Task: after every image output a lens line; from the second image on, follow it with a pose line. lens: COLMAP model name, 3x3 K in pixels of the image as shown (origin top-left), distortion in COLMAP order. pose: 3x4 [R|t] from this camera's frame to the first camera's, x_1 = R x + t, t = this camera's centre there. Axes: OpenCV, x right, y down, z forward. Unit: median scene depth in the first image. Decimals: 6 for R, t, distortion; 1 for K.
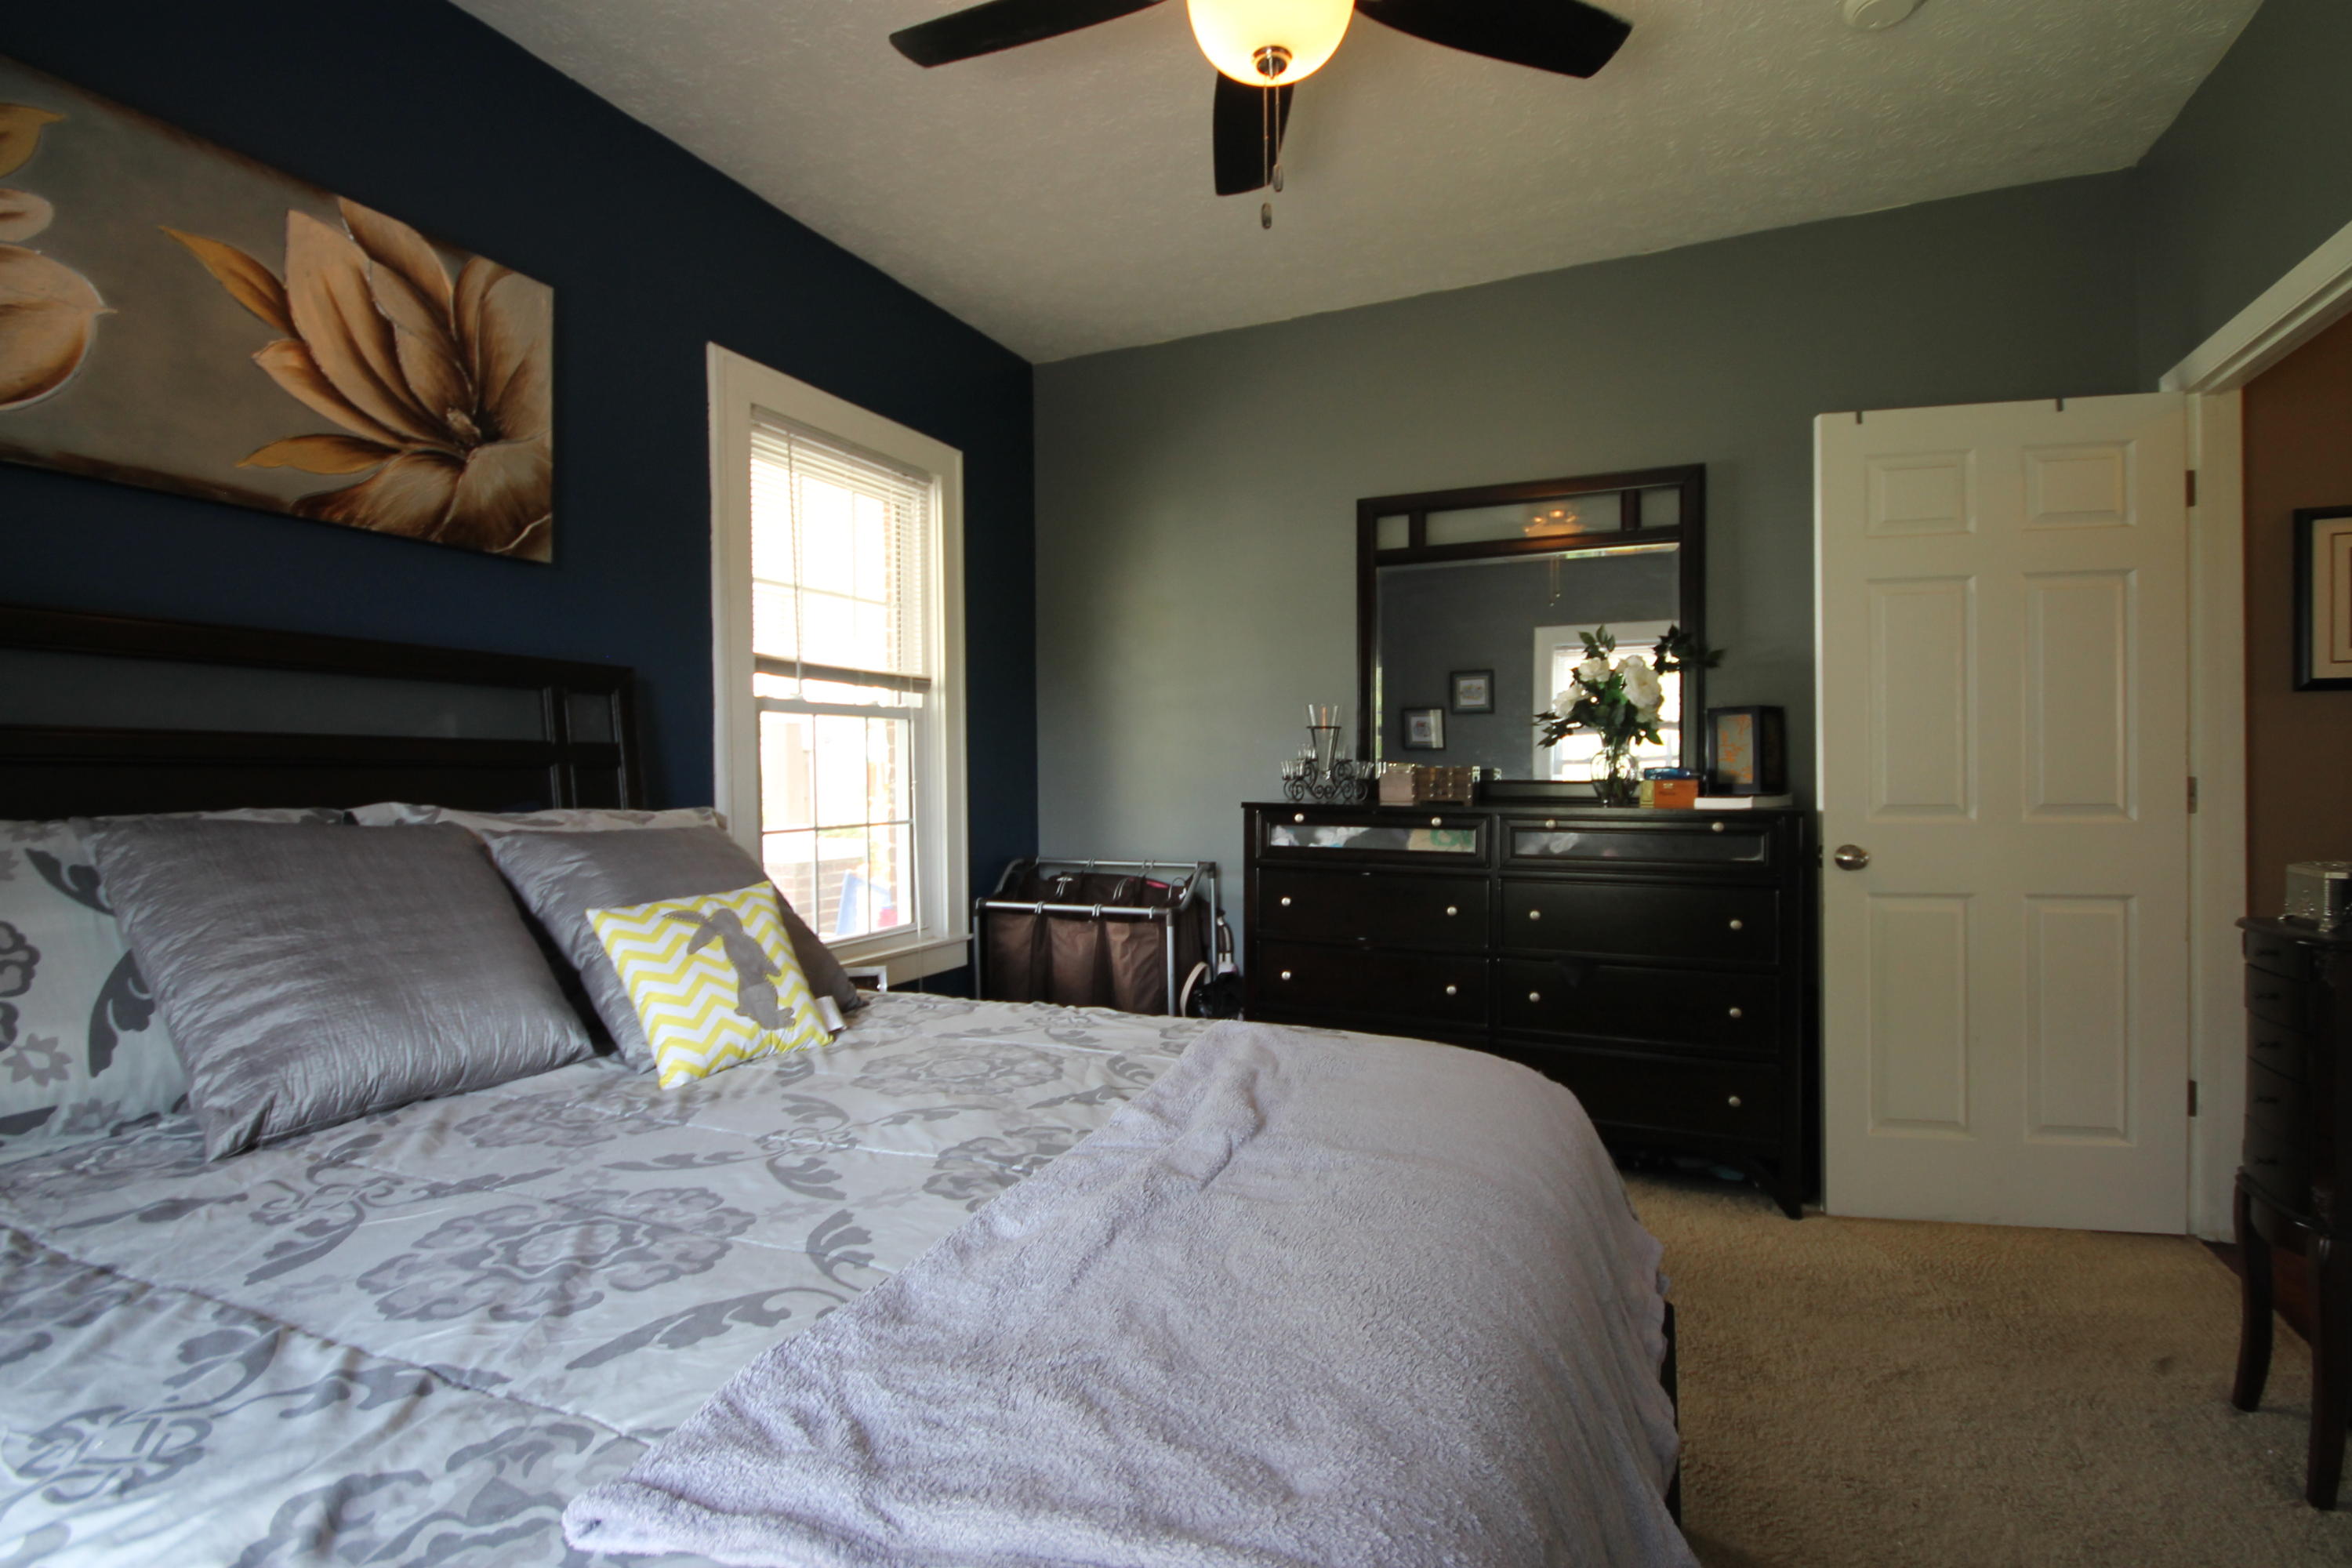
lens RADIAL K [[1101.2, 0, 1186.4], [0, 1101.2, 784.3], [0, 0, 1]] dist [-0.003348, -0.000817]
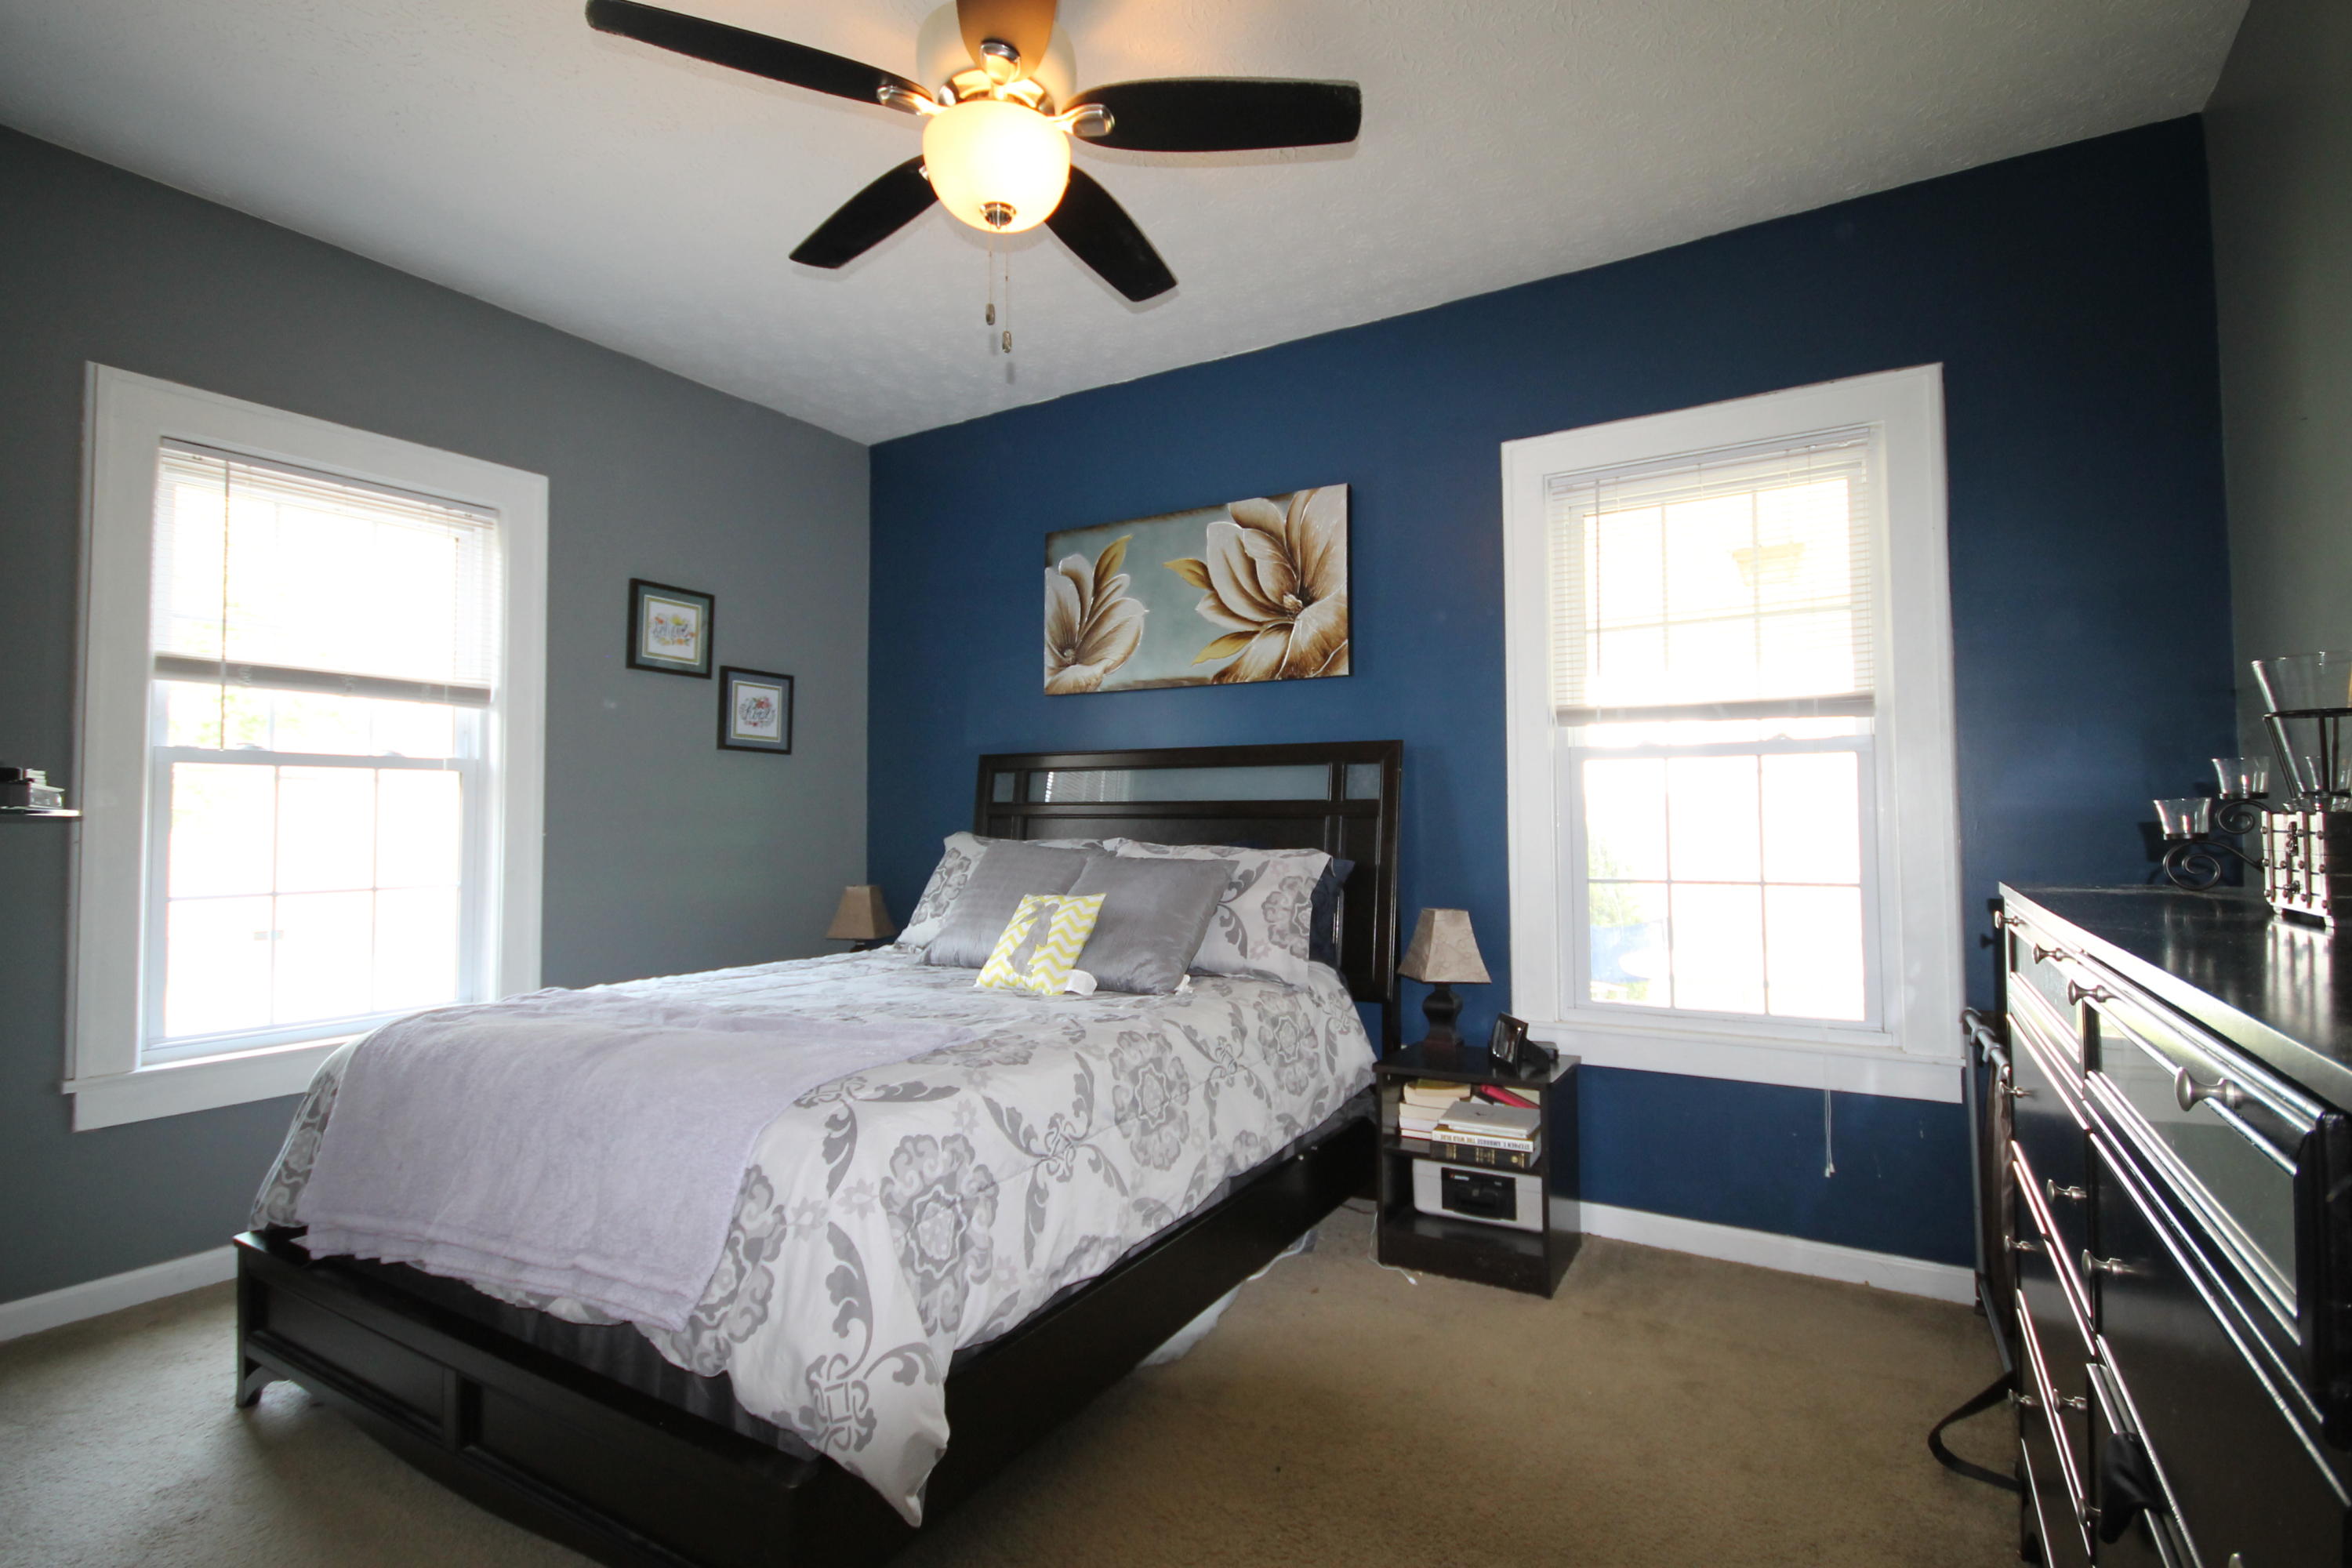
lens RADIAL K [[1101.2, 0, 1186.4], [0, 1101.2, 784.3], [0, 0, 1]] dist [-0.003348, -0.000817]
pose [[-0.112482, -0.029426, -0.993218, 0.935411], [-0.003235, 0.999567, -0.029247, -0.016575], [0.993649, -0.000077, -0.112528, 1.031673]]
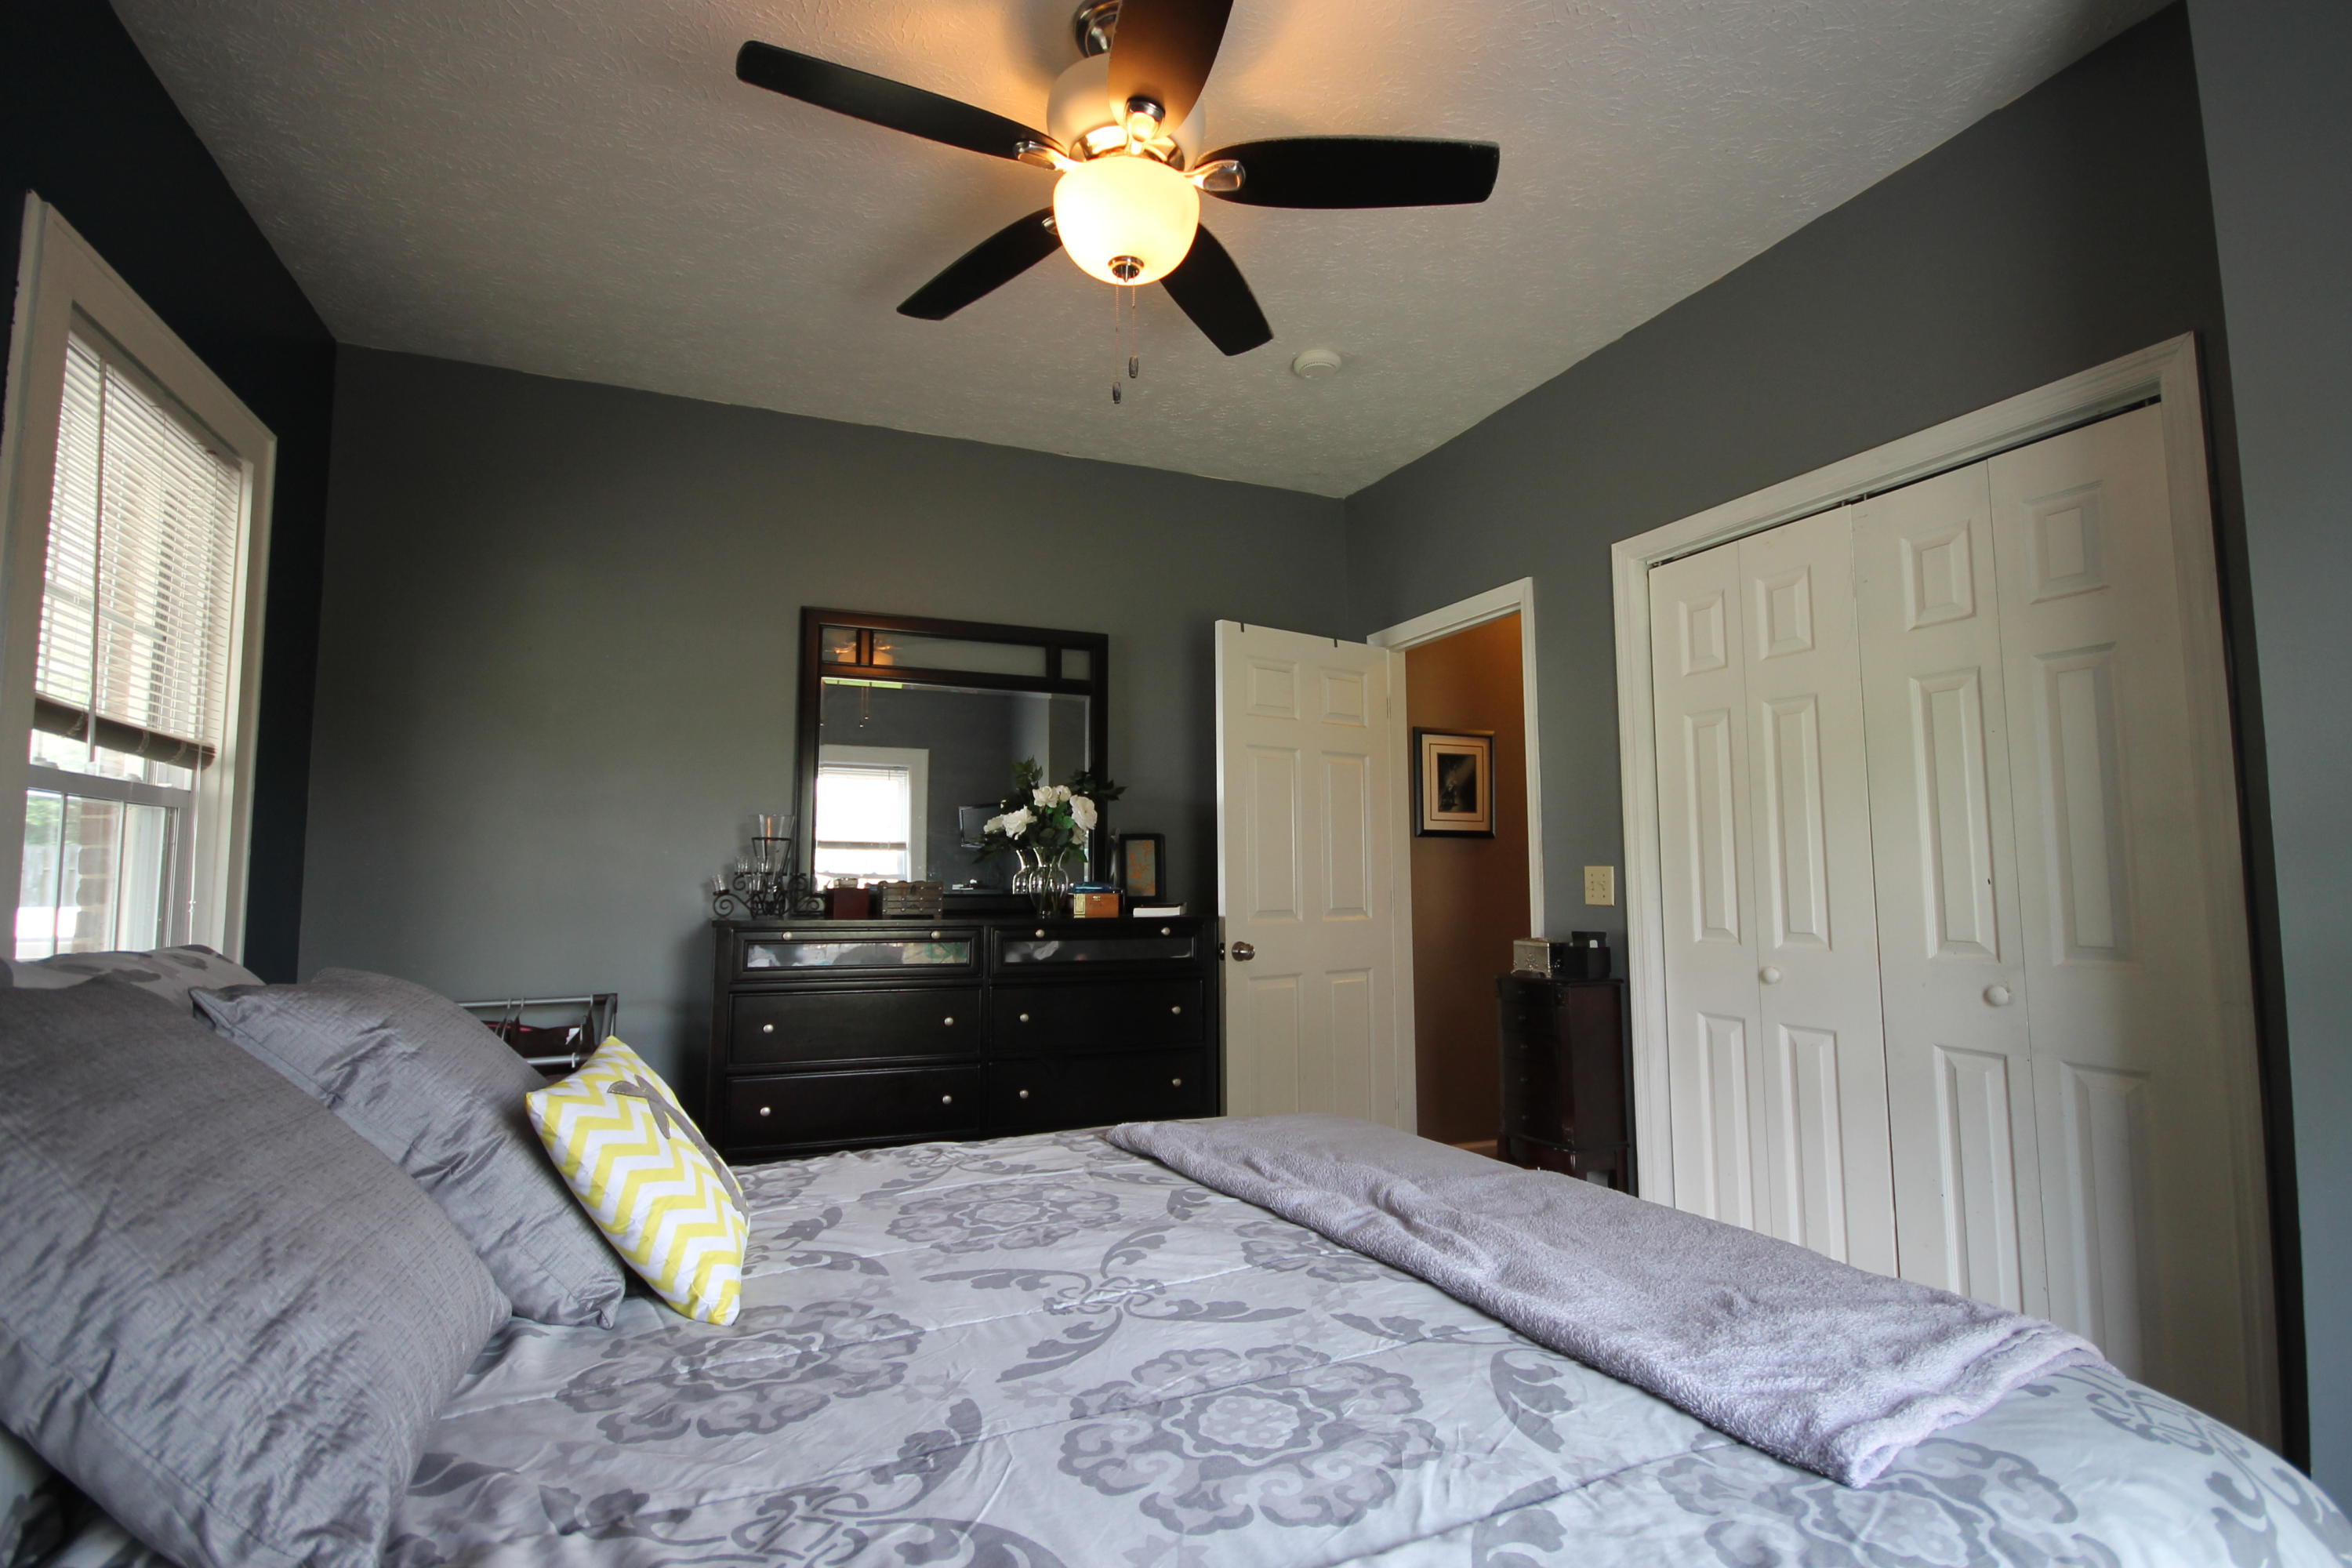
lens RADIAL K [[1114.4, 0, 1176.0], [0, 1114.4, 784.0], [0, 0, 1]] dist [-0.002135, -0.000105]
pose [[0.677054, 0.067464, 0.732835, -0.557741], [0.007937, 0.995062, -0.098937, -0.002257], [-0.735891, 0.072802, 0.673175, 0.171289]]
